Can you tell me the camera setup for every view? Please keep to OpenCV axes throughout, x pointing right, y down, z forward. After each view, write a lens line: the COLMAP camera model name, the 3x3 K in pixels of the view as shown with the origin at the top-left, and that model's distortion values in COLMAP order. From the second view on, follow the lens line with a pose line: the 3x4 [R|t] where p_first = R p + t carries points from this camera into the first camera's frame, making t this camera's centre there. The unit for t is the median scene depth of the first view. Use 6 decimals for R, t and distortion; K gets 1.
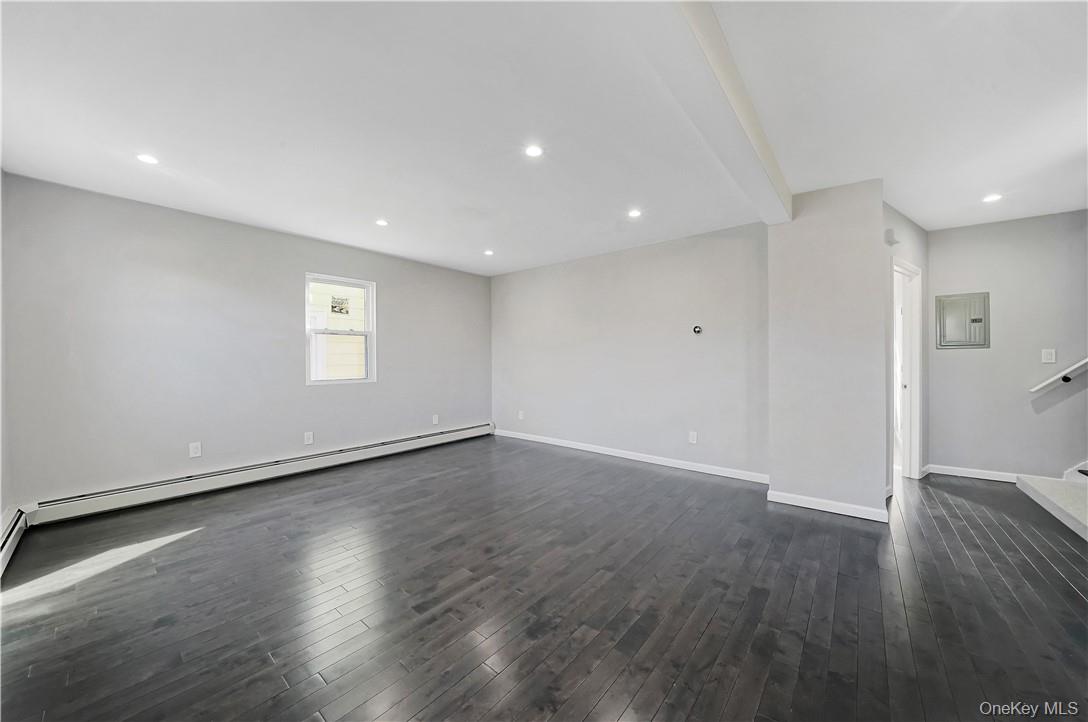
lens RADIAL K [[381.7, 0, 542.8], [0, 381.7, 362.9], [0, 0, 1]] dist [-0.014345, 0.000152]
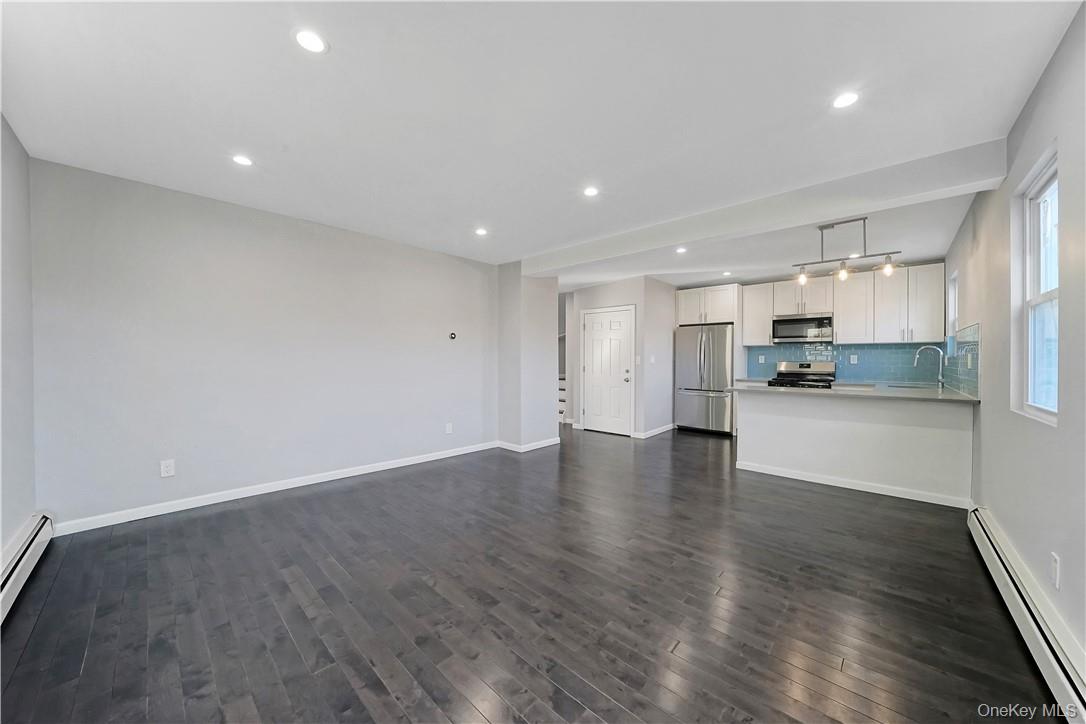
lens RADIAL K [[381.0, 0, 545.0], [0, 381.0, 357.0], [0, 0, 1]] dist [-0.014345, 0.000152]
pose [[0.053607, 0.015396, 0.998443, -0.697735], [0.007808, 0.999844, -0.015837, -0.000439], [-0.998532, 0.008644, 0.053478, 0.601888]]
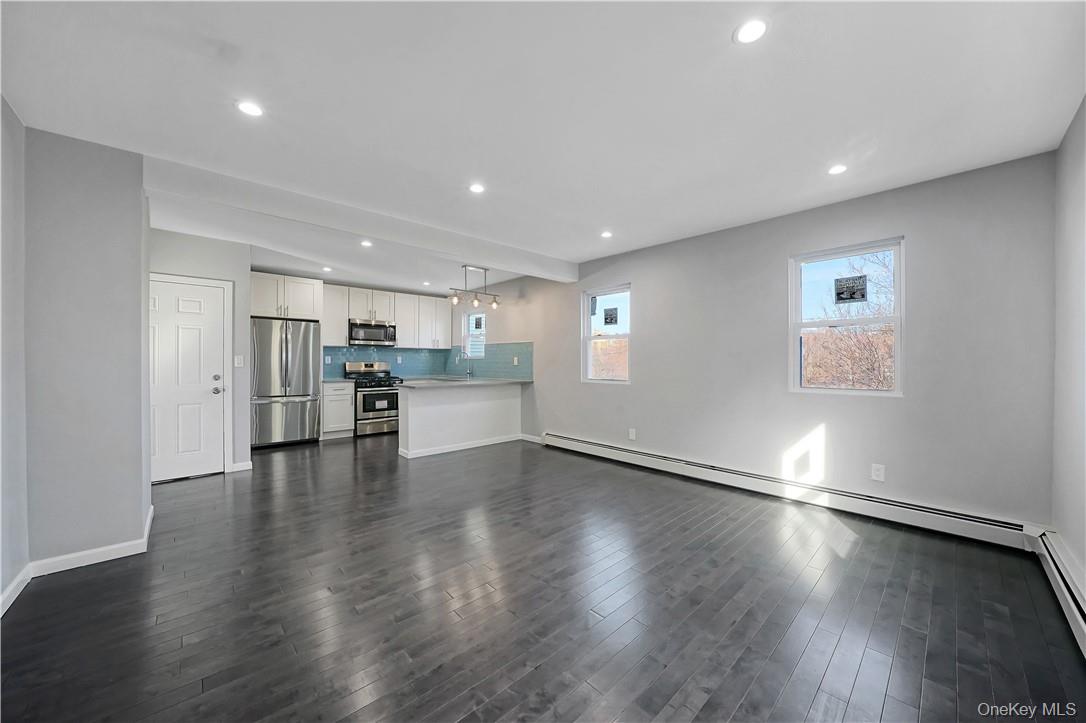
lens RADIAL K [[381.0, 0, 545.2], [0, 381.0, 366.8], [0, 0, 1]] dist [-0.014345, 0.000152]
pose [[-0.992772, 0.000829, 0.120017, -0.204354], [0.004036, 0.999641, 0.026481, -0.015980], [-0.119952, 0.026774, -0.992419, 1.203364]]
